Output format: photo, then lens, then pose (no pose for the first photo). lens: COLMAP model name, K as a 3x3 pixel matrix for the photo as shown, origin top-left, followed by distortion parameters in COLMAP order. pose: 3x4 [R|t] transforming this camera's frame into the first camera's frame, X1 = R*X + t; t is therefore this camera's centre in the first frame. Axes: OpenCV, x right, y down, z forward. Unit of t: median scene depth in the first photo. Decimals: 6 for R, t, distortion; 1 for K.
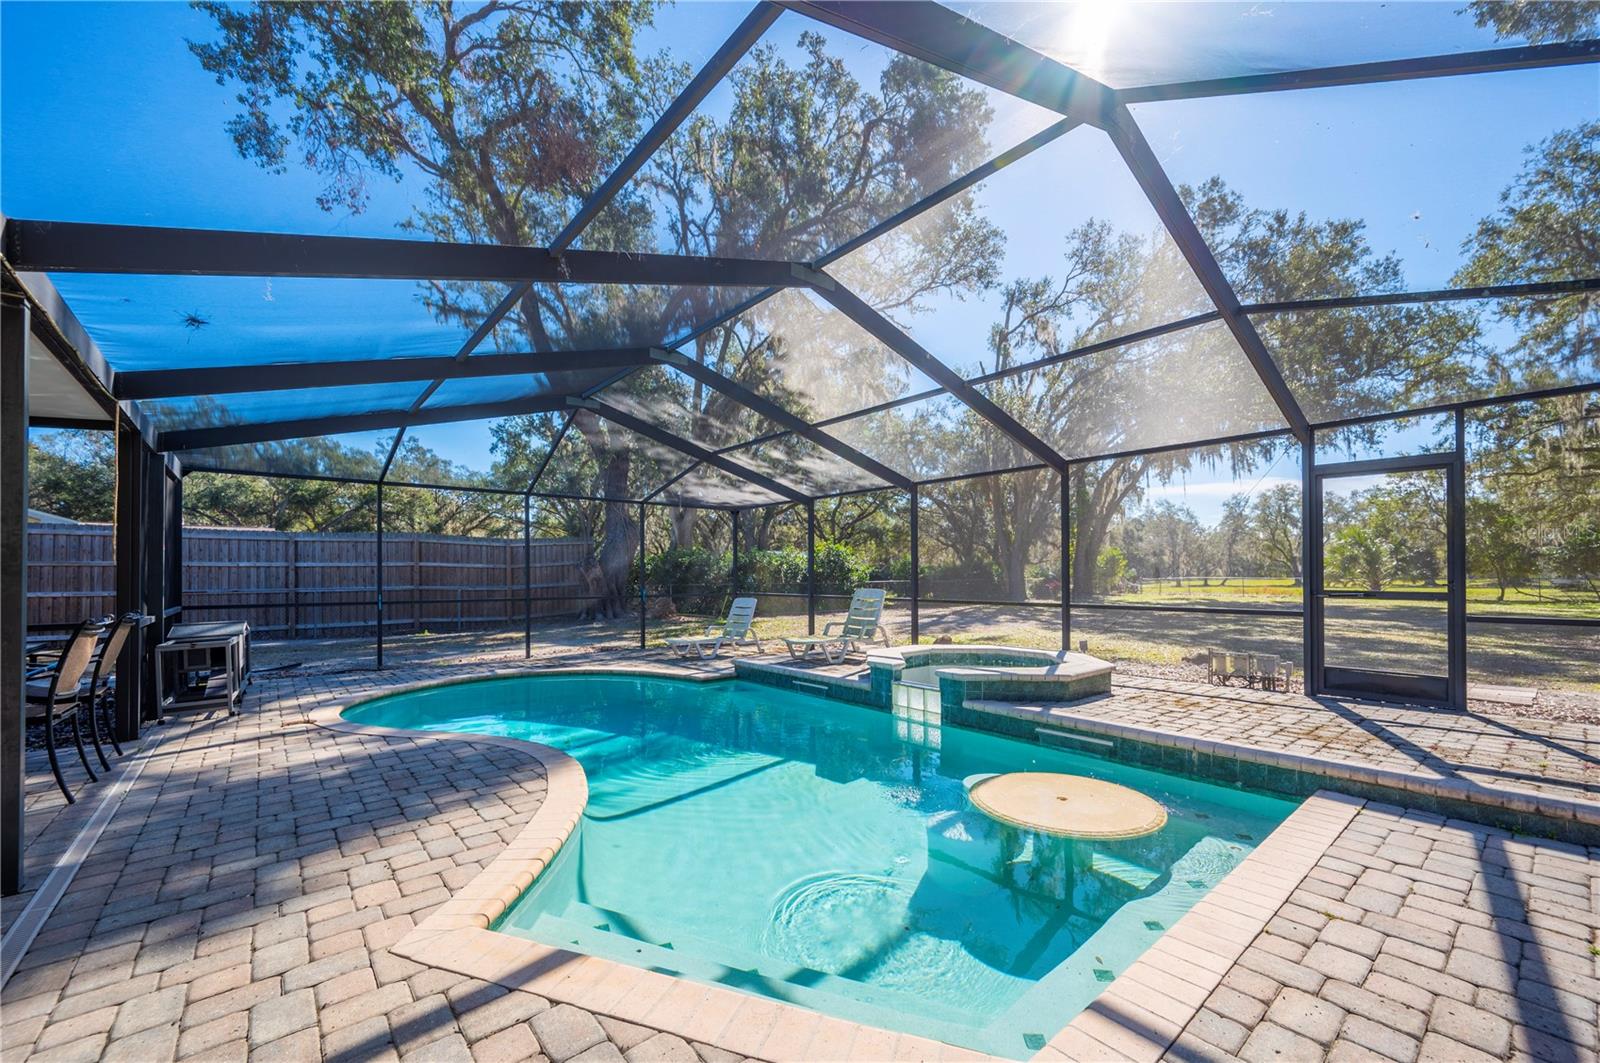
lens RADIAL K [[637.8, 0, 803.8], [0, 637.8, 569.5], [0, 0, 1]] dist [-0.002620, -0.000039]
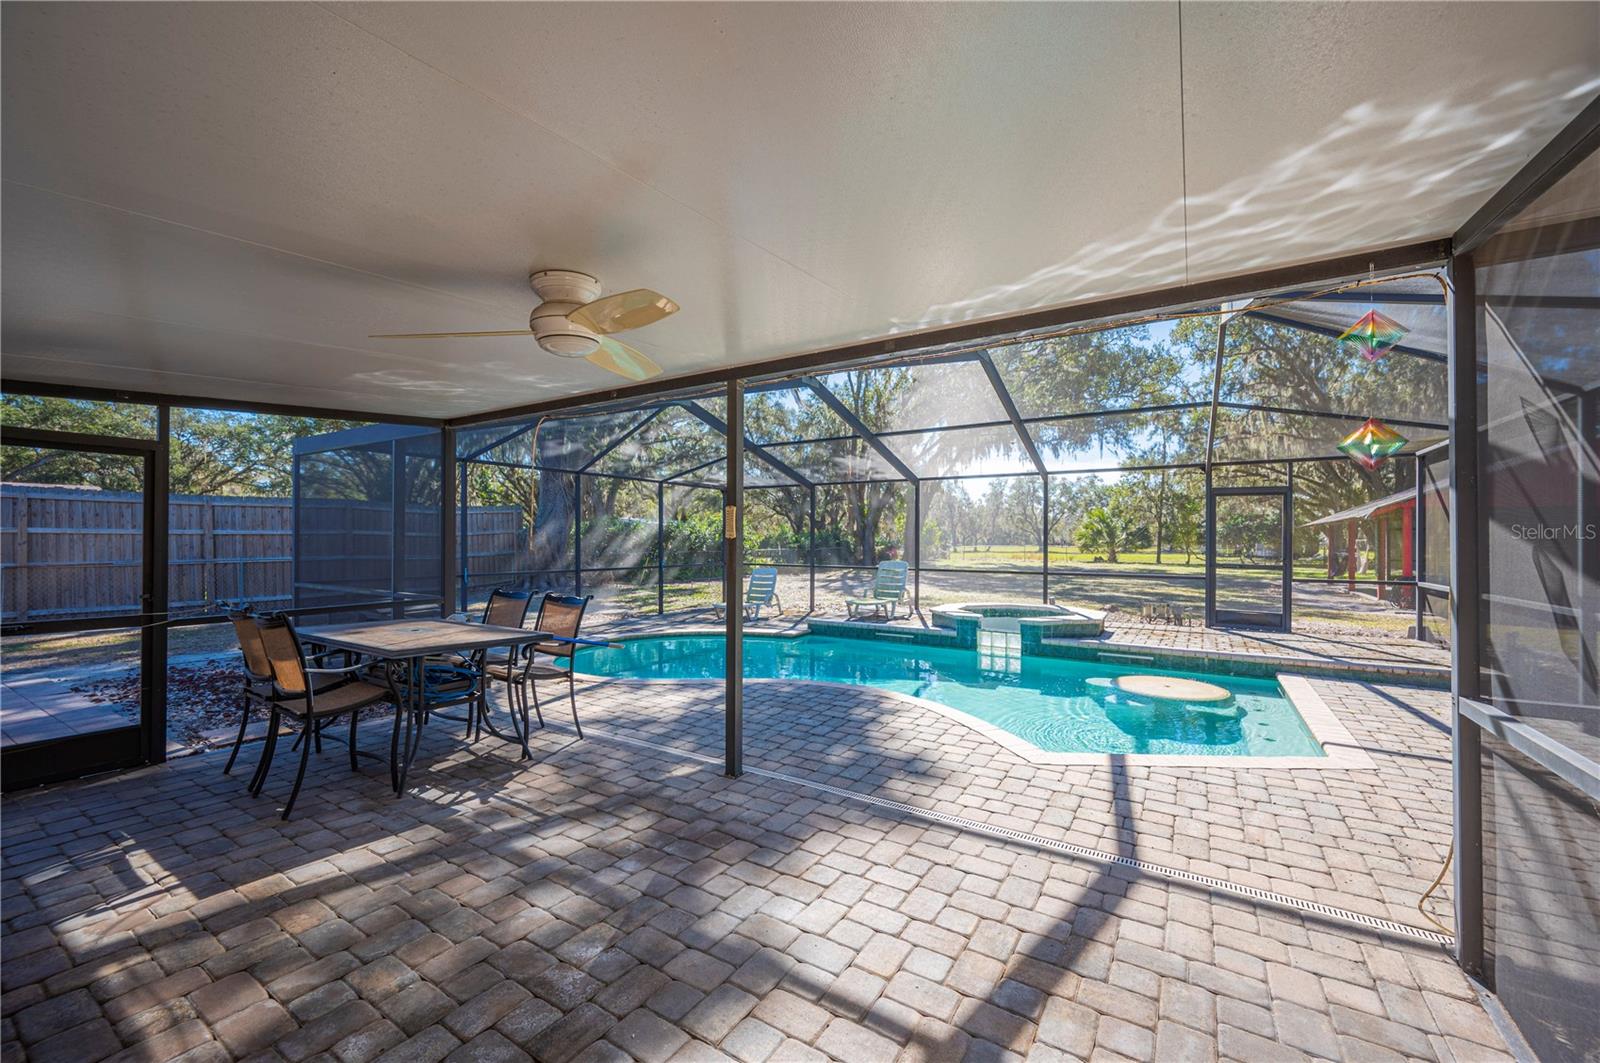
lens RADIAL K [[637.8, 0, 790.9], [0, 637.8, 537.1], [0, 0, 1]] dist [-0.002620, -0.000039]
pose [[0.949360, 0.008861, 0.314065, -0.710007], [-0.010669, 0.999935, 0.004037, -0.029210], [-0.314009, -0.007183, 0.949393, -0.210126]]
